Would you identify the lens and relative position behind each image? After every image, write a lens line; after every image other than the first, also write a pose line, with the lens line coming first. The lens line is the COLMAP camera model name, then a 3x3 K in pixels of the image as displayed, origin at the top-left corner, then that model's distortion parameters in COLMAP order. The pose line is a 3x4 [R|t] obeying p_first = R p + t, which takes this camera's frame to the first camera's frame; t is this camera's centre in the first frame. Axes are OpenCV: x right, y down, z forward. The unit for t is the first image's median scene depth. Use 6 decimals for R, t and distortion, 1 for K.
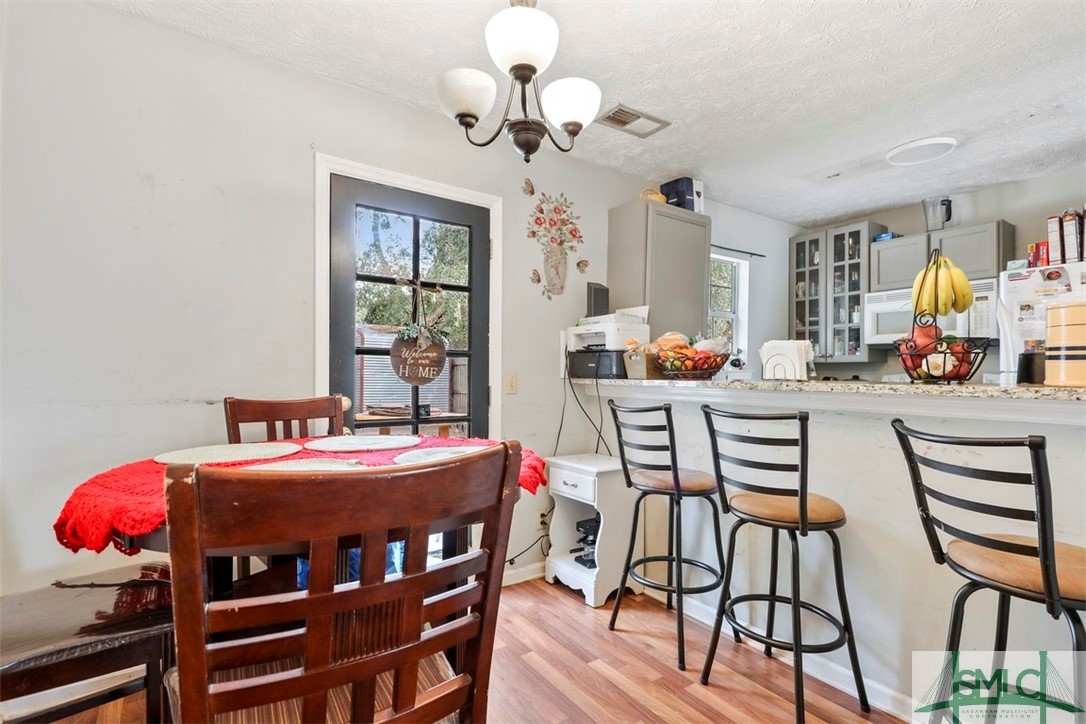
lens RADIAL K [[526.0, 0, 540.1], [0, 526.0, 372.8], [0, 0, 1]] dist [0.012673, -0.003935]
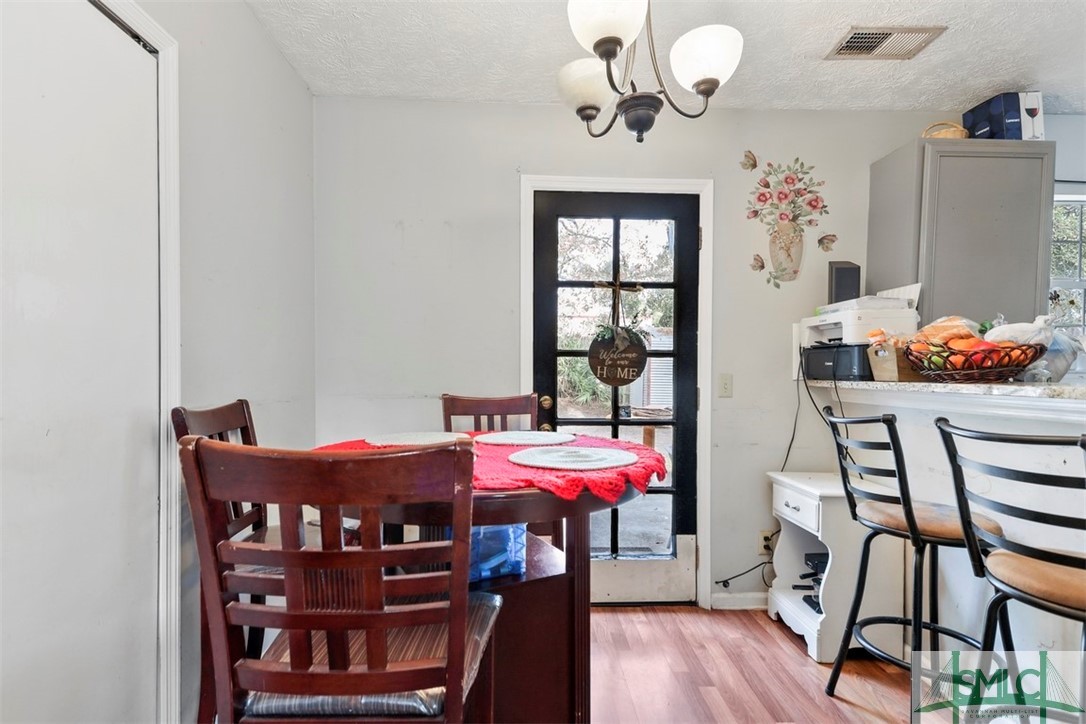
lens RADIAL K [[526.0, 0, 515.3], [0, 526.0, 381.0], [0, 0, 1]] dist [0.012673, -0.003935]
pose [[0.830003, 0.005487, -0.557732, 0.163583], [0.000760, 0.999940, 0.010968, 0.002511], [0.557759, -0.009527, 0.829948, 0.062812]]
